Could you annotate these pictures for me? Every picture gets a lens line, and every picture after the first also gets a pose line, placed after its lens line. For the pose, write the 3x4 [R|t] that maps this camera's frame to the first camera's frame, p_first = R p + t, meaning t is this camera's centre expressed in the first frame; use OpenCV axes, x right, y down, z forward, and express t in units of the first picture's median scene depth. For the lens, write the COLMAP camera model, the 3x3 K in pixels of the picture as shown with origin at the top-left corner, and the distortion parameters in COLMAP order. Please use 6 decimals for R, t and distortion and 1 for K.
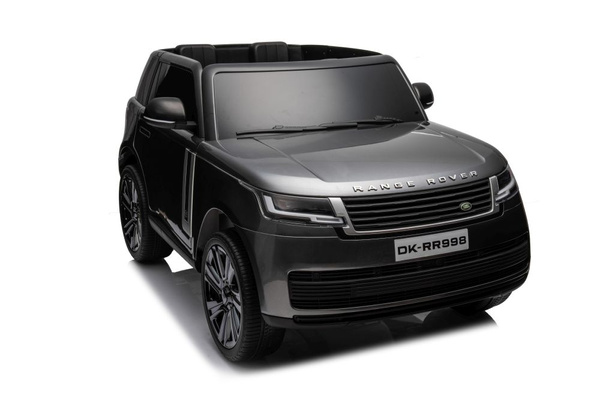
lens RADIAL K [[863.1, 0, 300.0], [0, 863.1, 200.0], [0, 0, 1]] dist [0.190414, -0.007191]
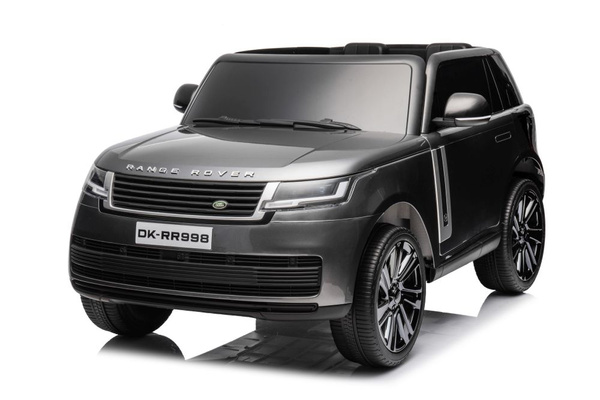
lens RADIAL K [[1339.0, 0, 307.2], [0, 1339.0, 198.5], [0, 0, 1]] dist [0.455848, -0.101346]
pose [[0.576758, 0.124039, -0.807443, 1.387695], [-0.196459, 0.980458, 0.010286, -0.032438], [0.792940, 0.152696, 0.589855, 0.215709]]
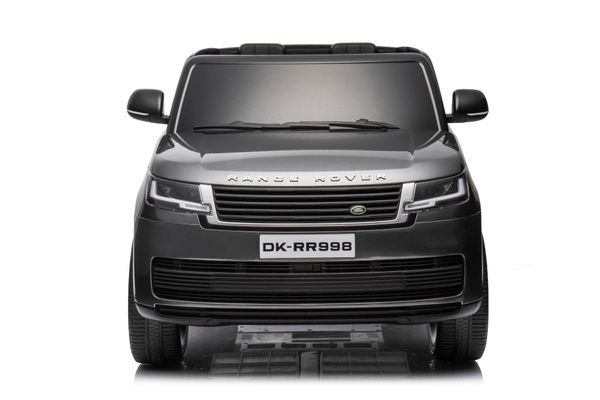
lens RADIAL K [[1339.0, 0, 307.2], [0, 1339.0, 198.5], [0, 0, 1]] dist [0.455848, -0.101346]
pose [[0.900576, 0.068342, -0.429293, 0.725800], [-0.109803, 0.991303, -0.072534, 0.099989], [0.420603, 0.112460, 0.900248, -0.270056]]
